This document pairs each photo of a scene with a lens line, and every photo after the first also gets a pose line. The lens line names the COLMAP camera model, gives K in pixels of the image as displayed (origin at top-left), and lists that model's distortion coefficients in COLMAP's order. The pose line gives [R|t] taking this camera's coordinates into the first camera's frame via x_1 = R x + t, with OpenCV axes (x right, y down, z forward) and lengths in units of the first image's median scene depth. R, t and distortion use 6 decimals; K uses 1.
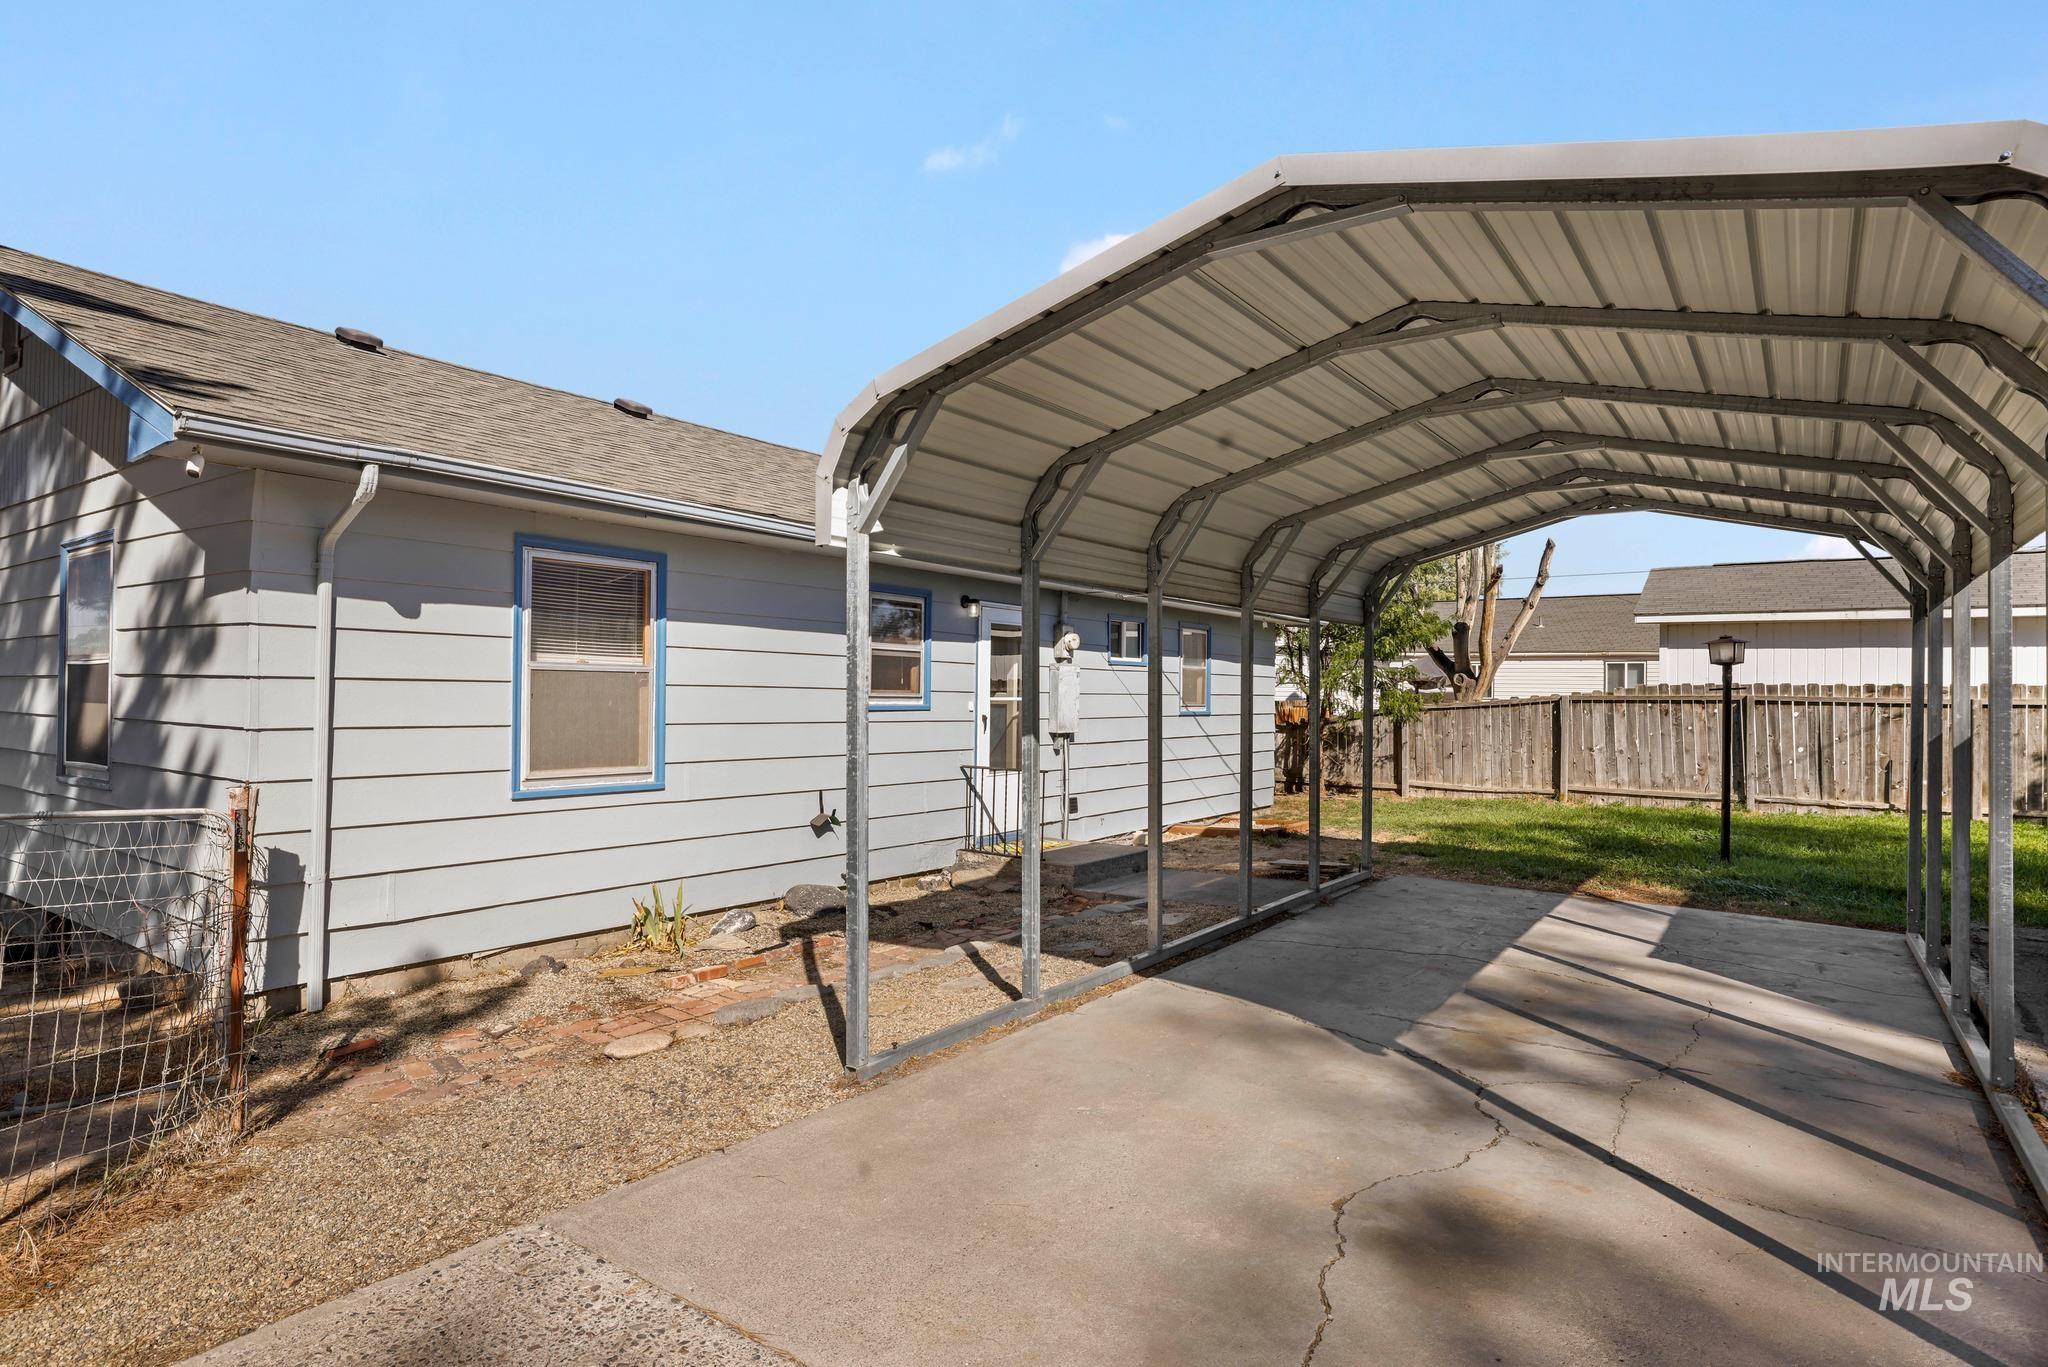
lens RADIAL K [[1098.7, 0, 1029.3], [0, 1098.7, 687.3], [0, 0, 1]] dist [0.001112, 0.000061]
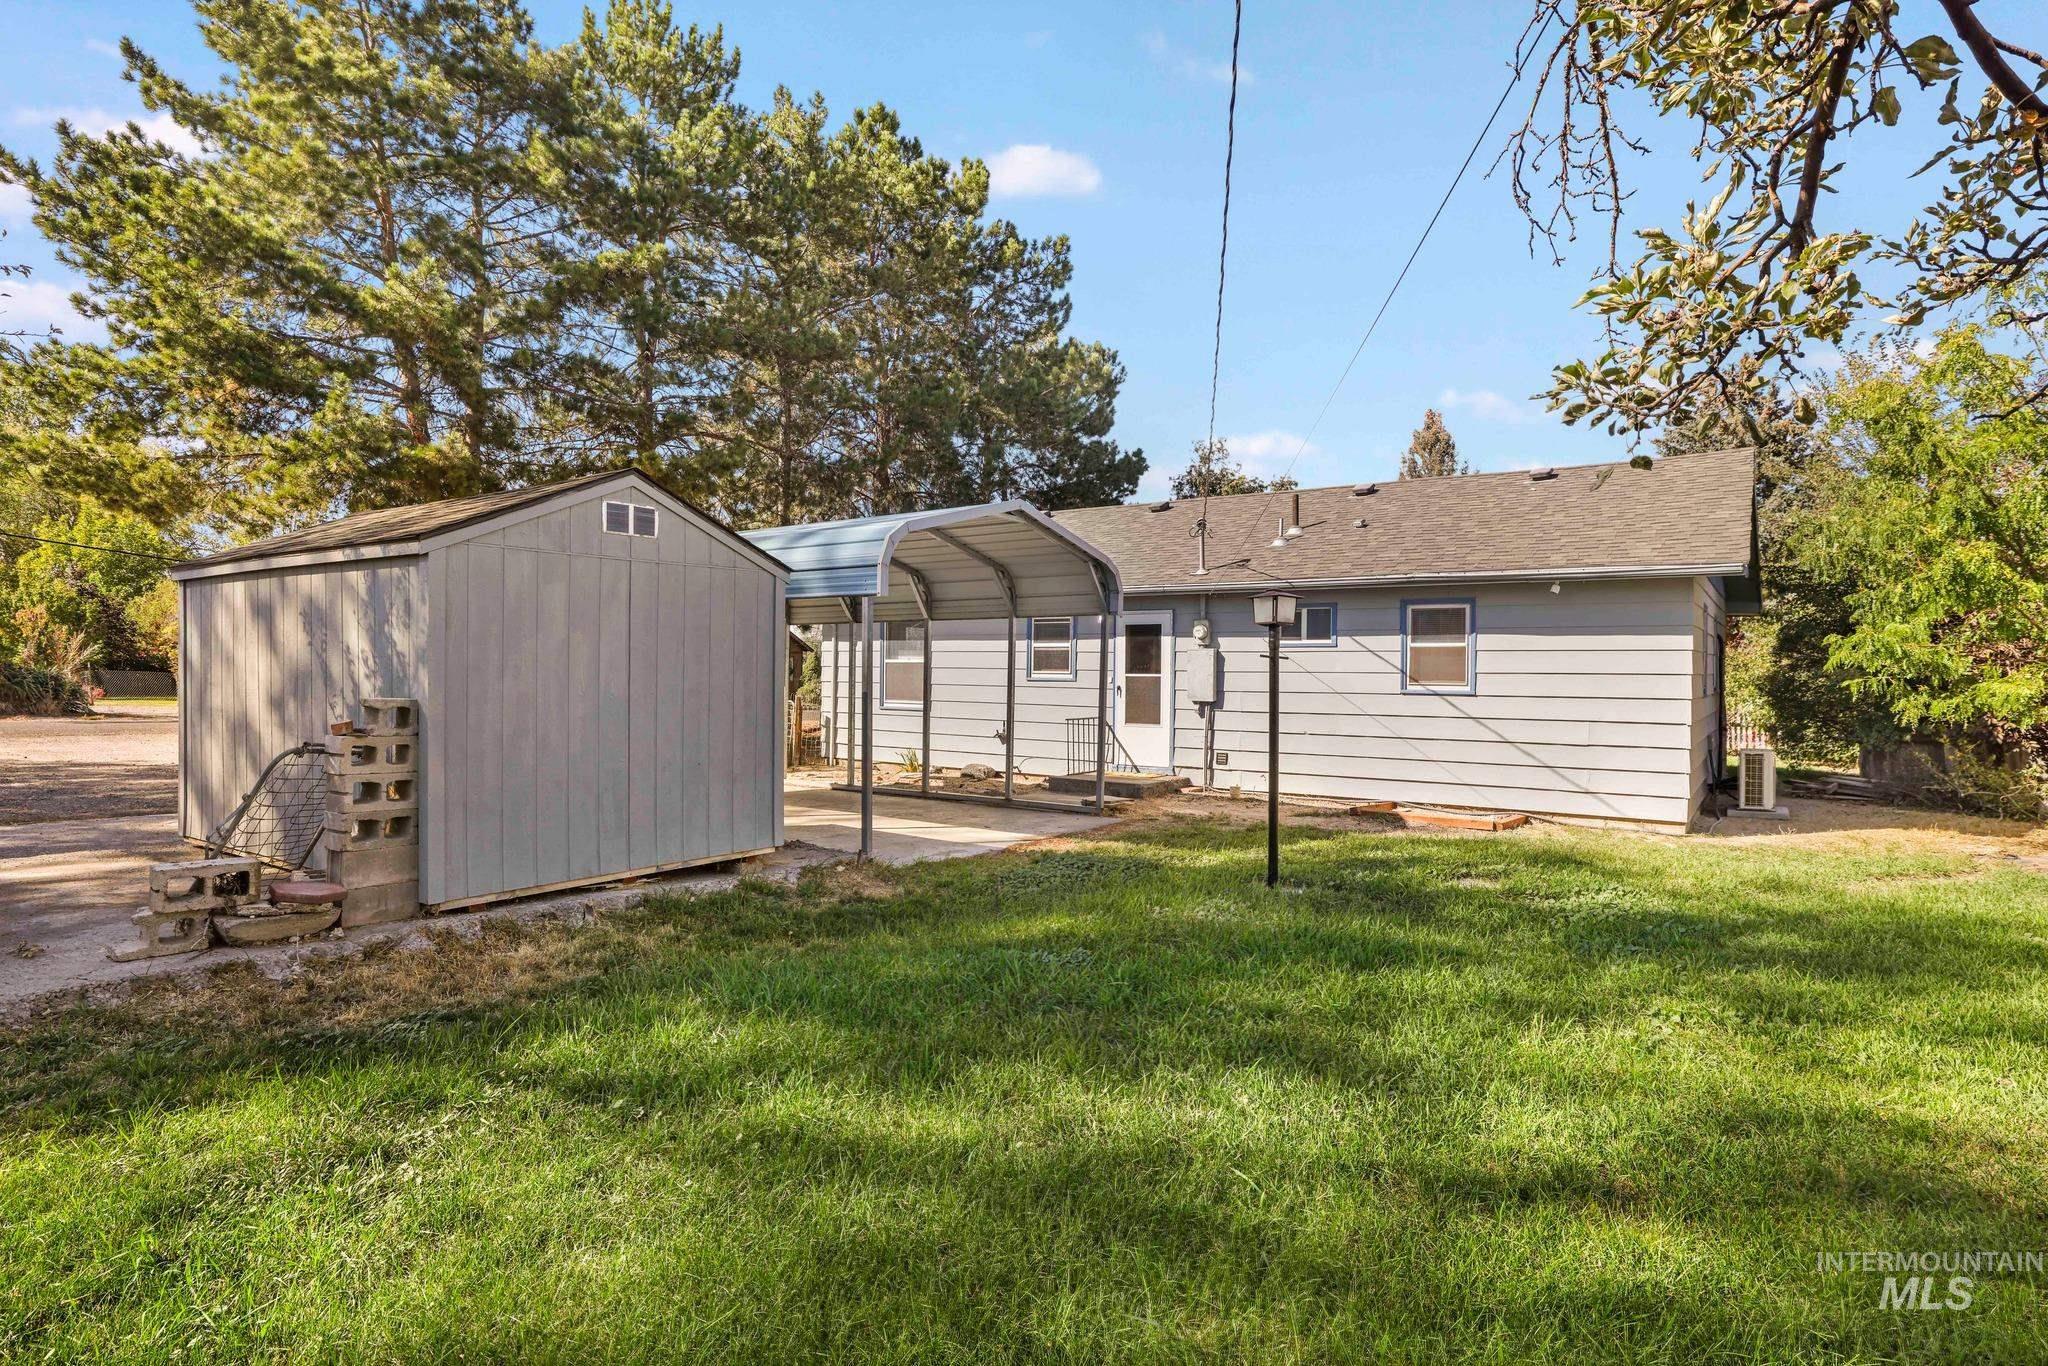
lens RADIAL K [[1098.7, 0, 1023.8], [0, 1098.7, 677.4], [0, 0, 1]] dist [0.001112, 0.000061]
pose [[-0.287863, 0.002189, -0.957669, 1.421692], [0.000417, 0.999998, 0.002161, 0.010703], [0.957671, 0.000222, -0.287863, 1.227200]]
